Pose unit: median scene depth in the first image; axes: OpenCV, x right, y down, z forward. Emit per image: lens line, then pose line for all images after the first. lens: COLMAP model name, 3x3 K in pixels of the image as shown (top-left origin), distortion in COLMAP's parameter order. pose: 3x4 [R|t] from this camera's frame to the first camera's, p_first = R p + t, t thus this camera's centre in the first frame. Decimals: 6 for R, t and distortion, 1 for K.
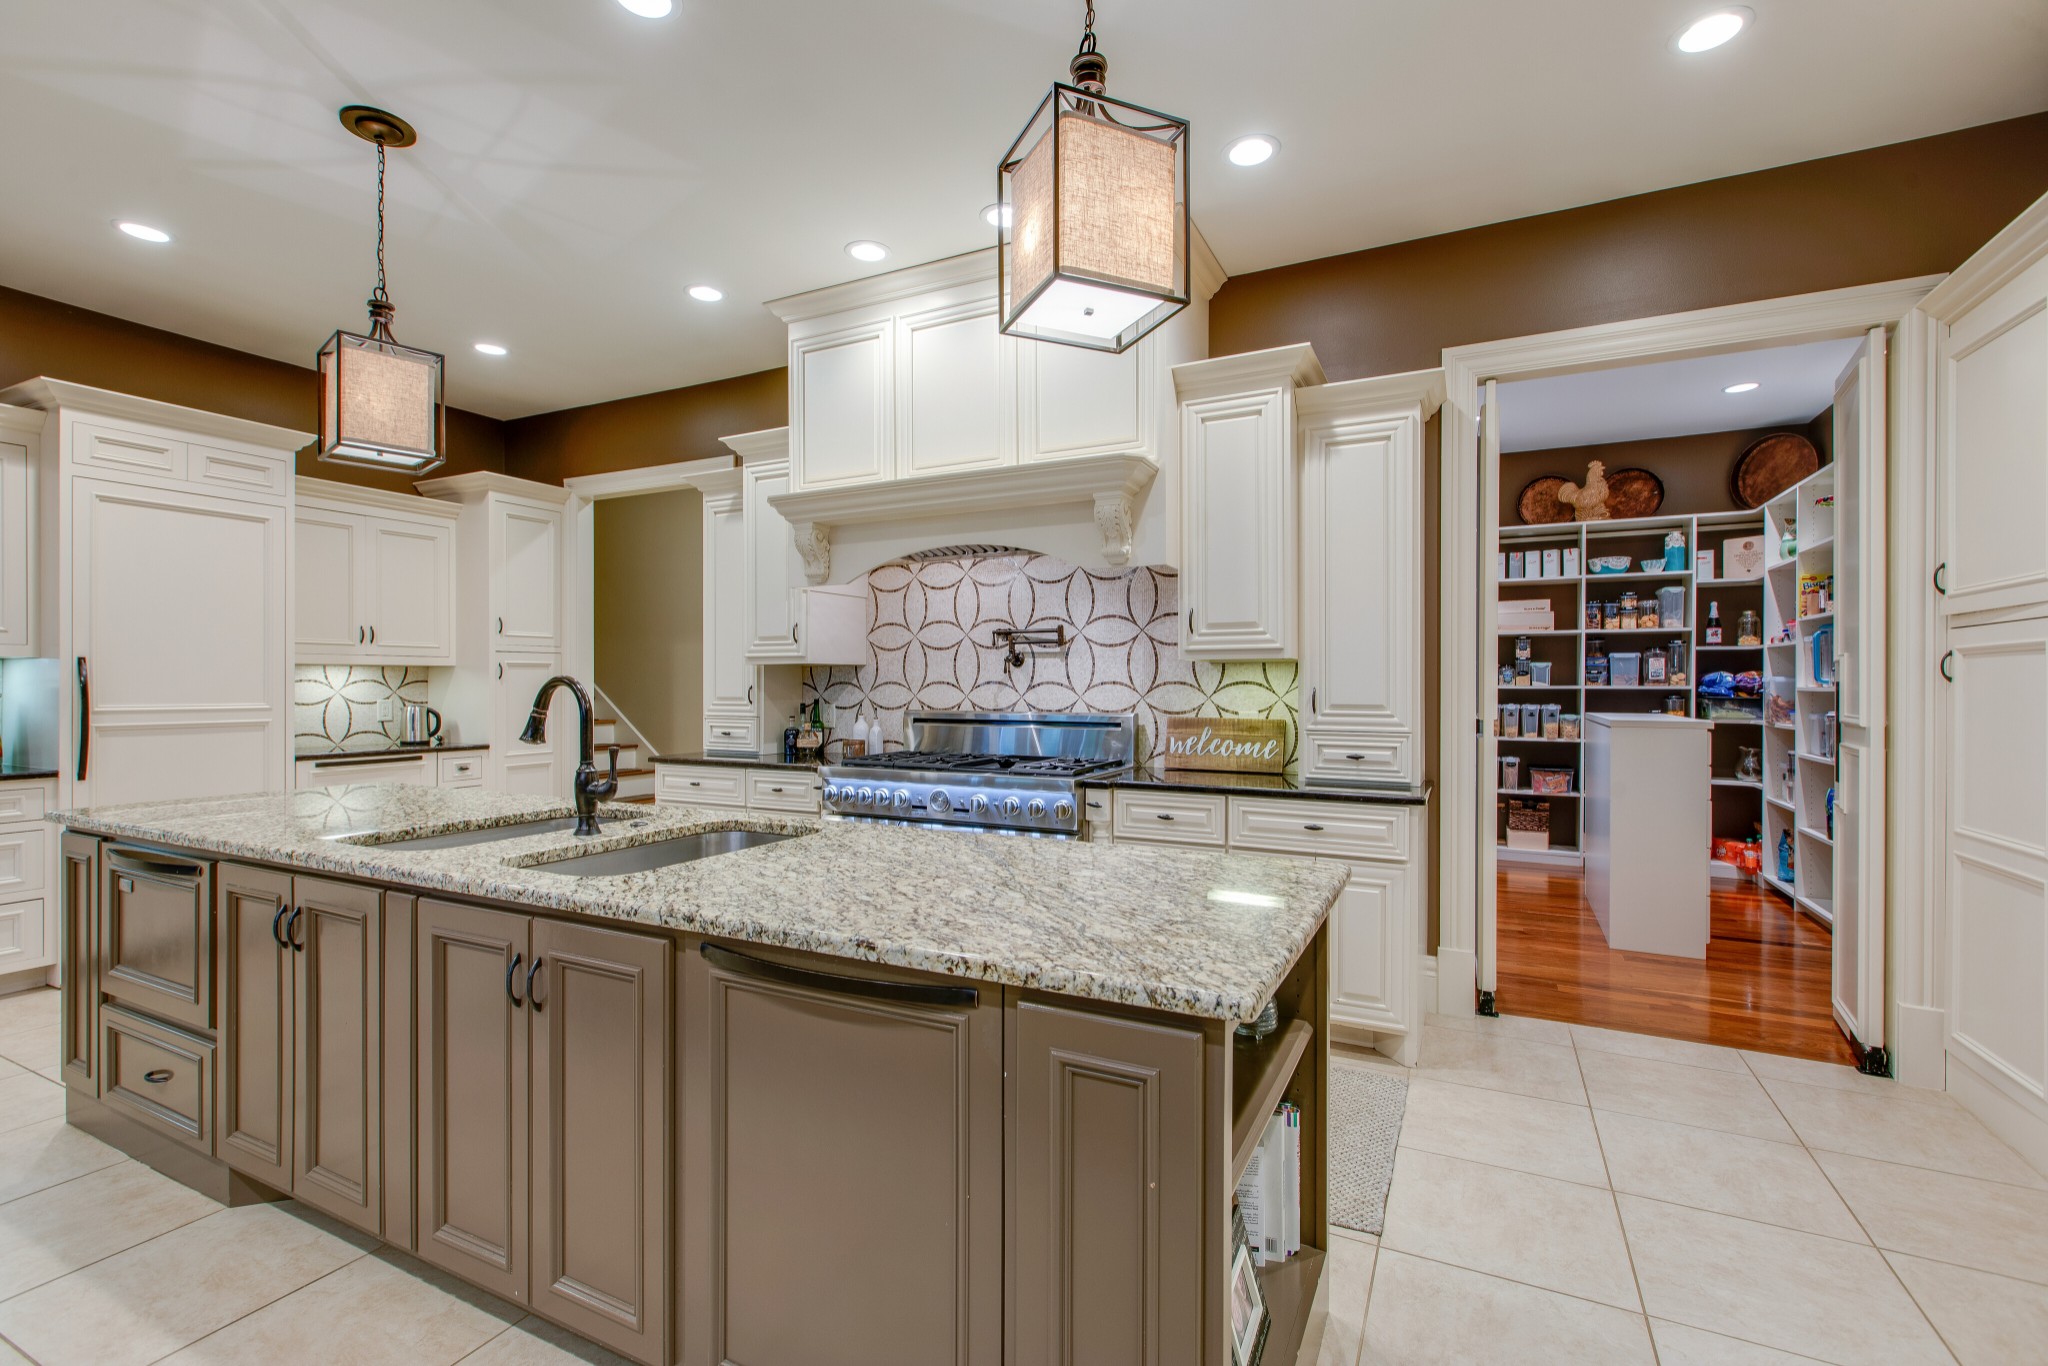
lens RADIAL K [[905.8, 0, 1018.0], [0, 905.8, 684.3], [0, 0, 1]] dist [0.001488, 0.000511]
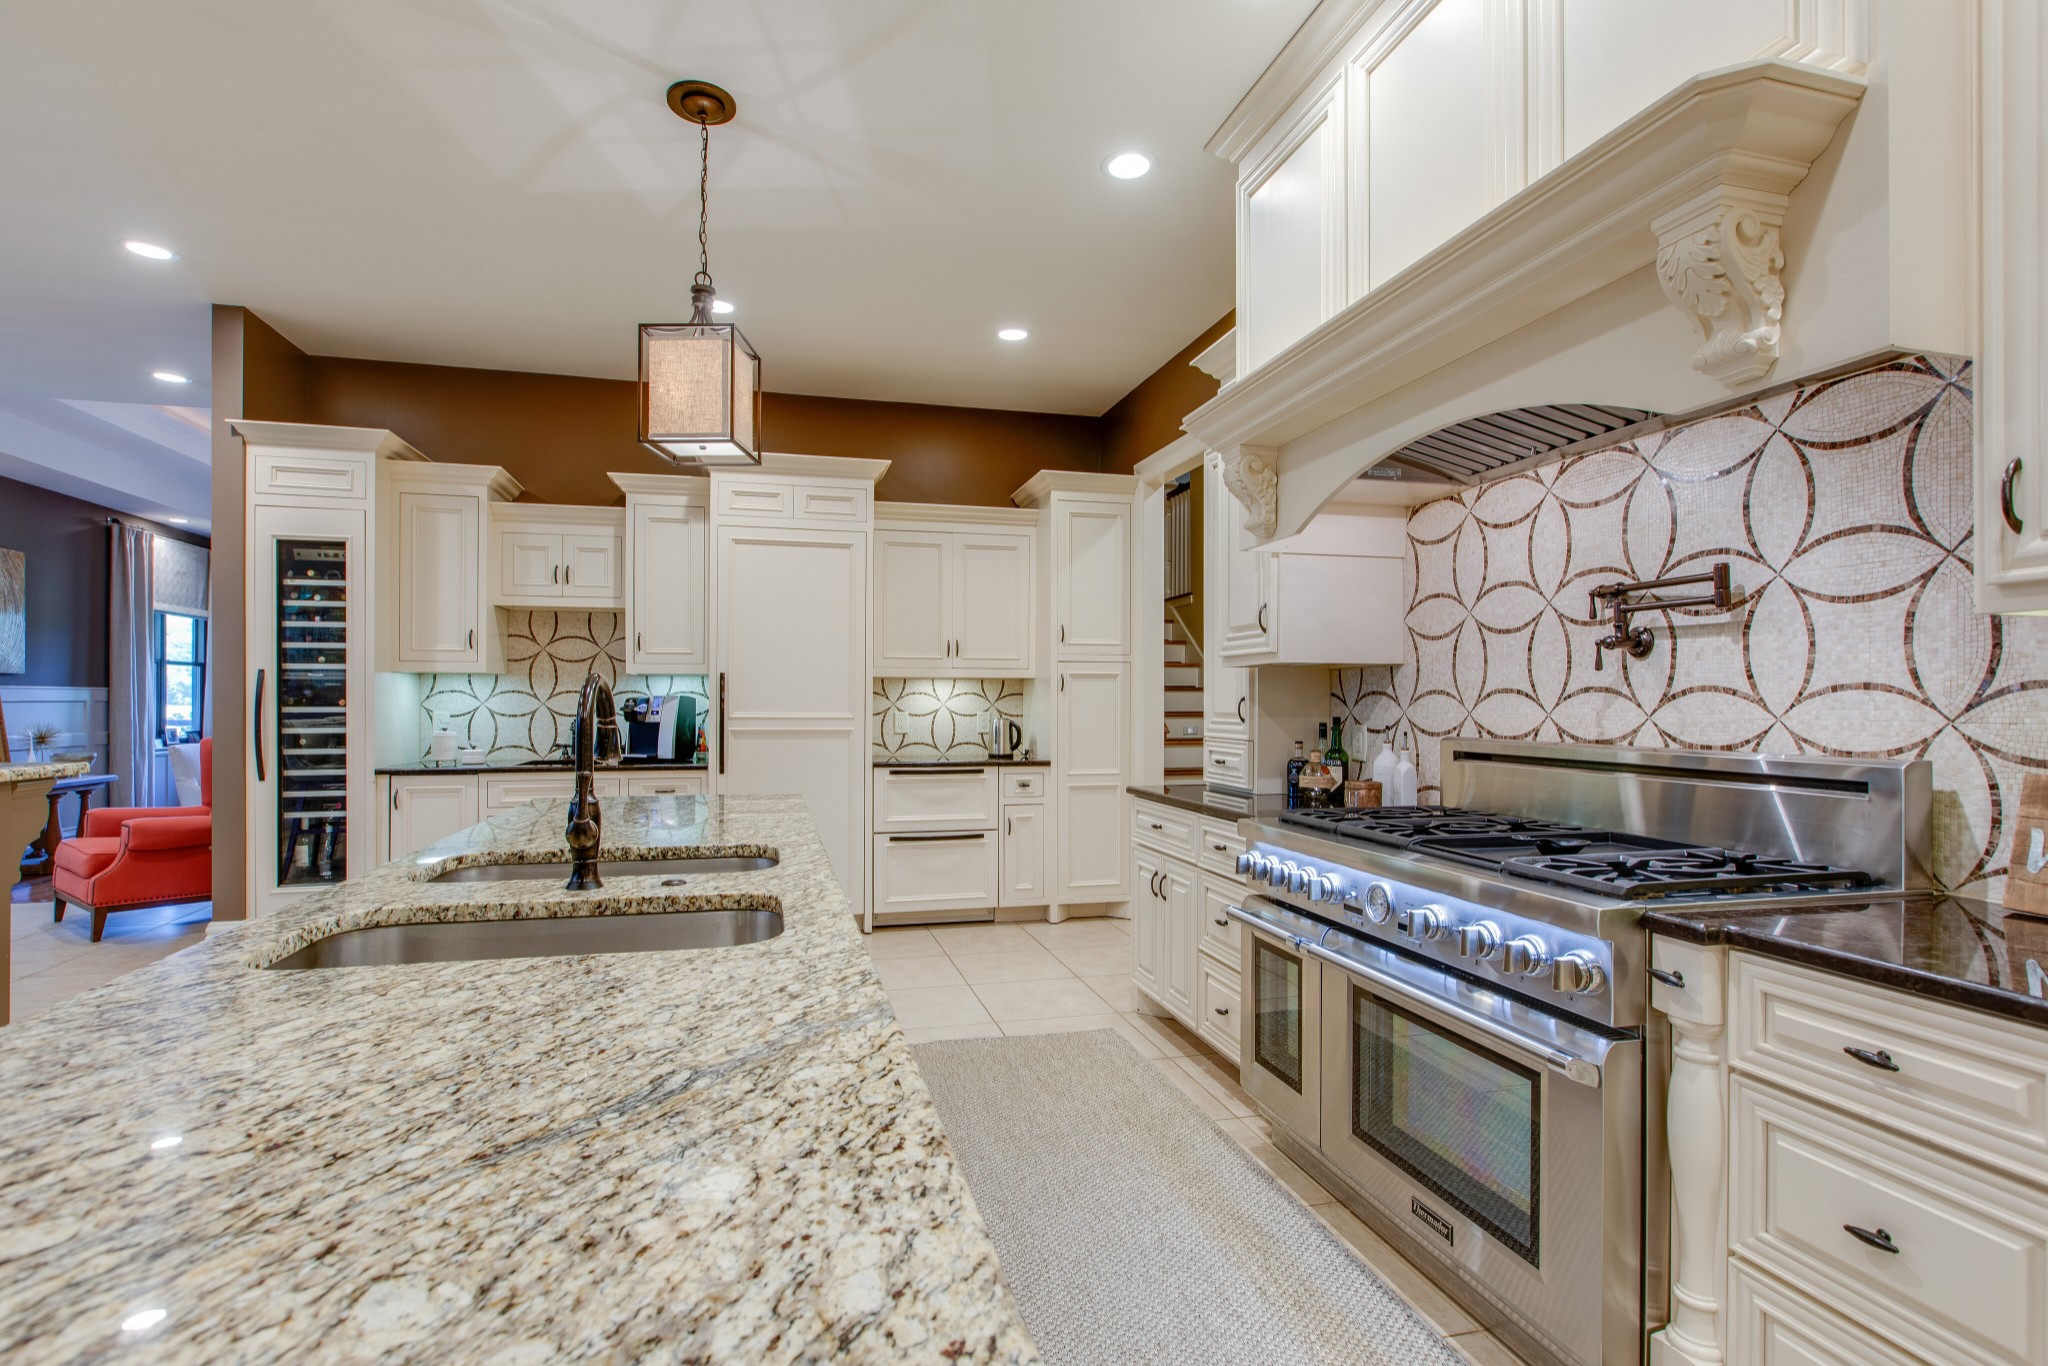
lens RADIAL K [[967.6, 0, 999.5], [0, 967.6, 695.6], [0, 0, 1]] dist [0.000448, -0.000187]
pose [[0.654153, -0.002416, -0.756358, 0.173579], [-0.004049, 0.999969, -0.006696, 0.006994], [0.756352, 0.007443, 0.654123, 0.381276]]
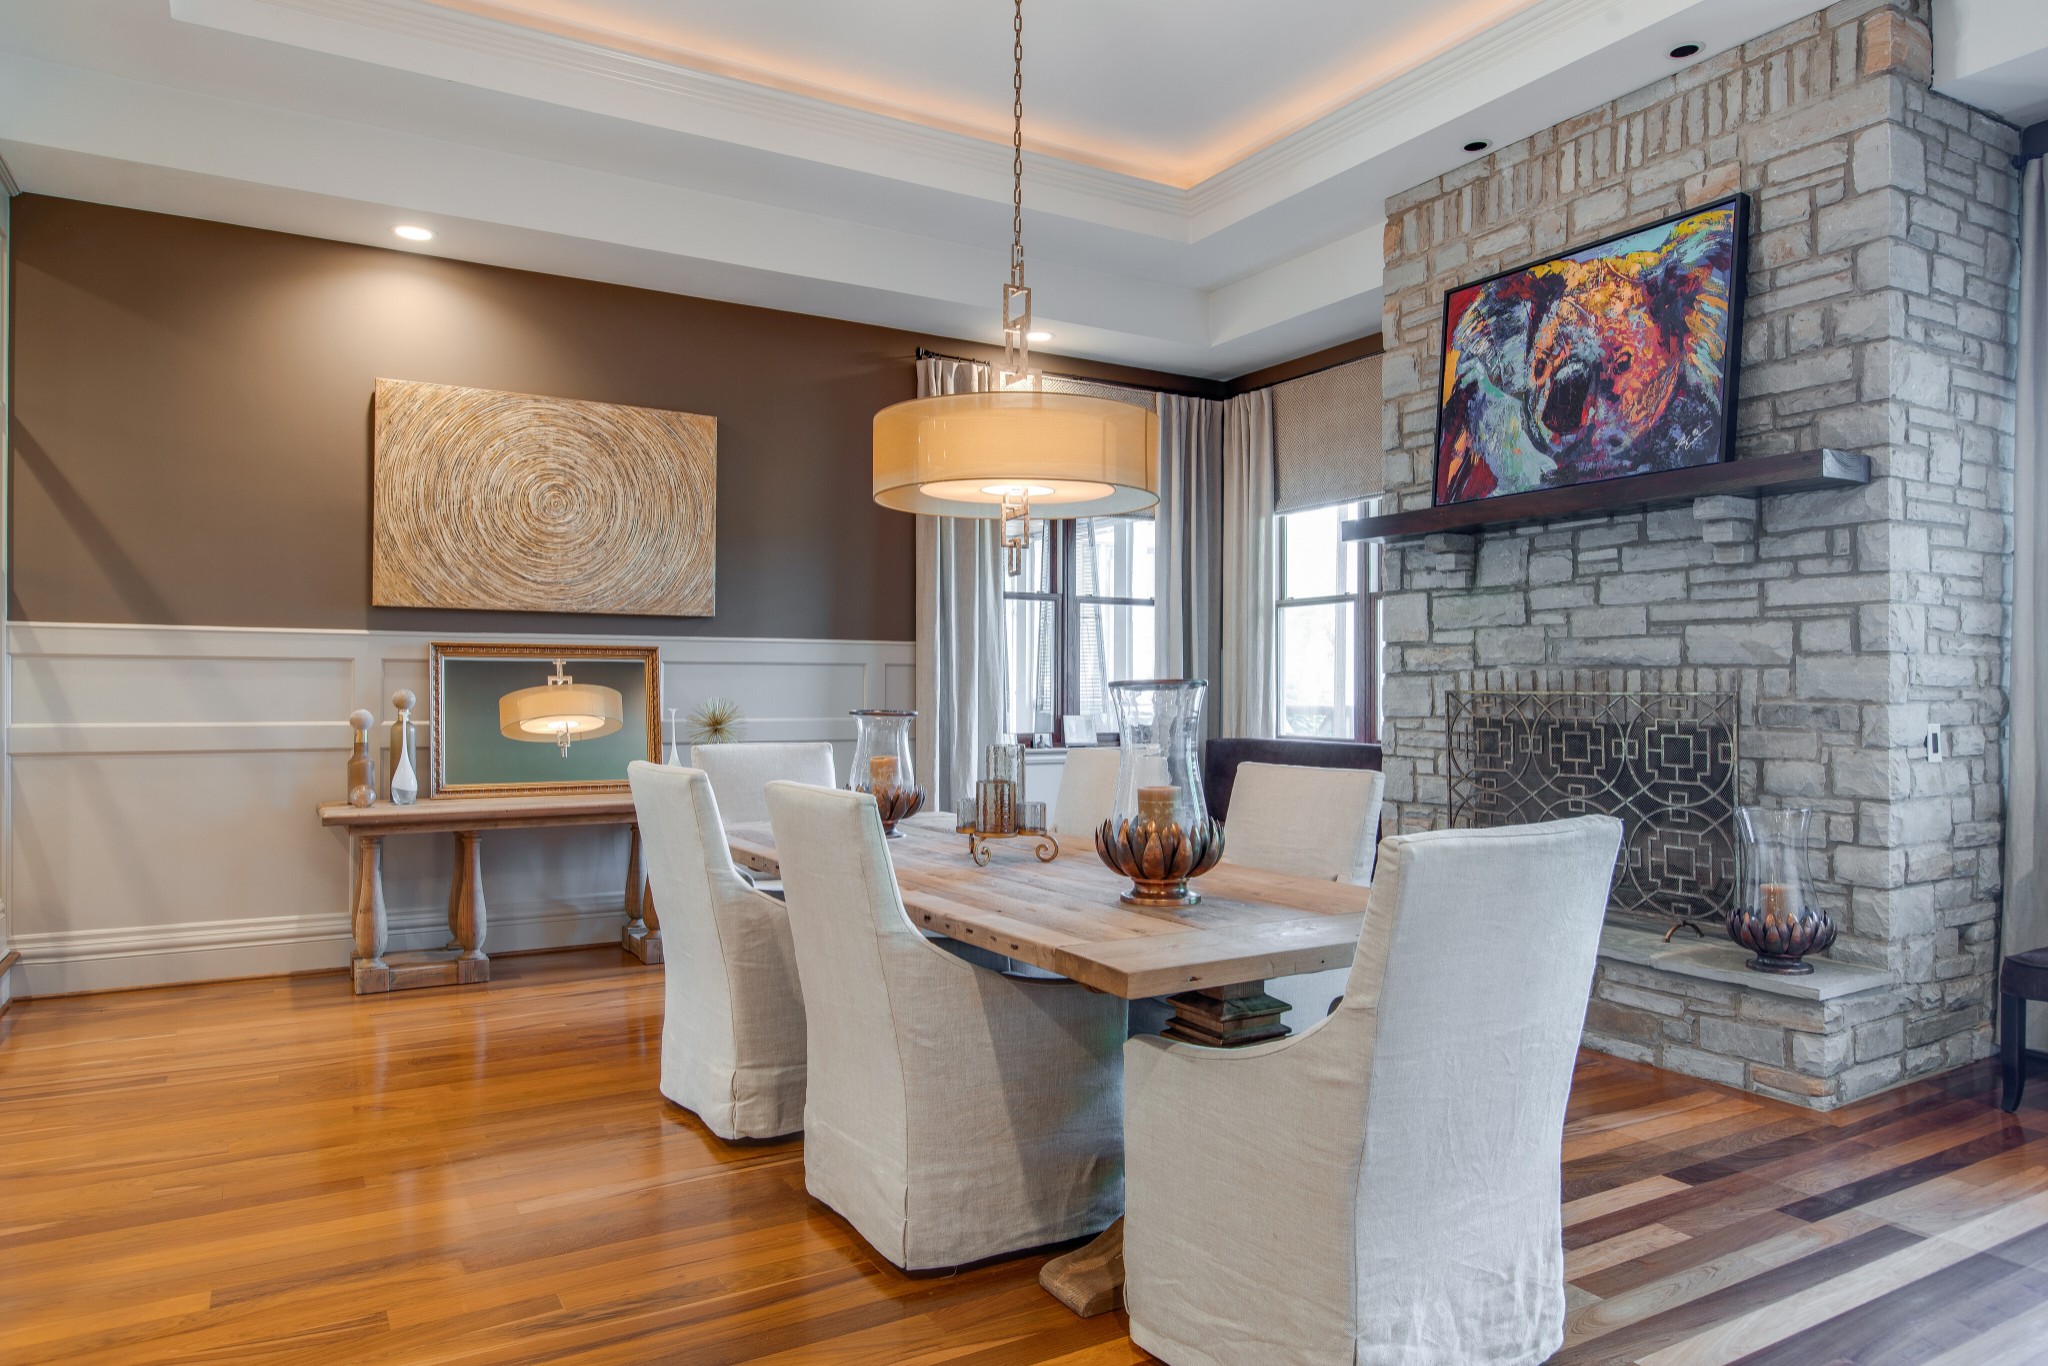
lens RADIAL K [[1249.4, 0, 1024.0], [0, 1249.4, 683.0], [0, 0, 1]] dist [0.000954, 0.001389]
pose [[-0.551939, -0.006854, -0.833857, -1.484875], [-0.008604, 0.999960, -0.002524, 0.040127], [0.833840, 0.005782, -0.551975, 1.310898]]
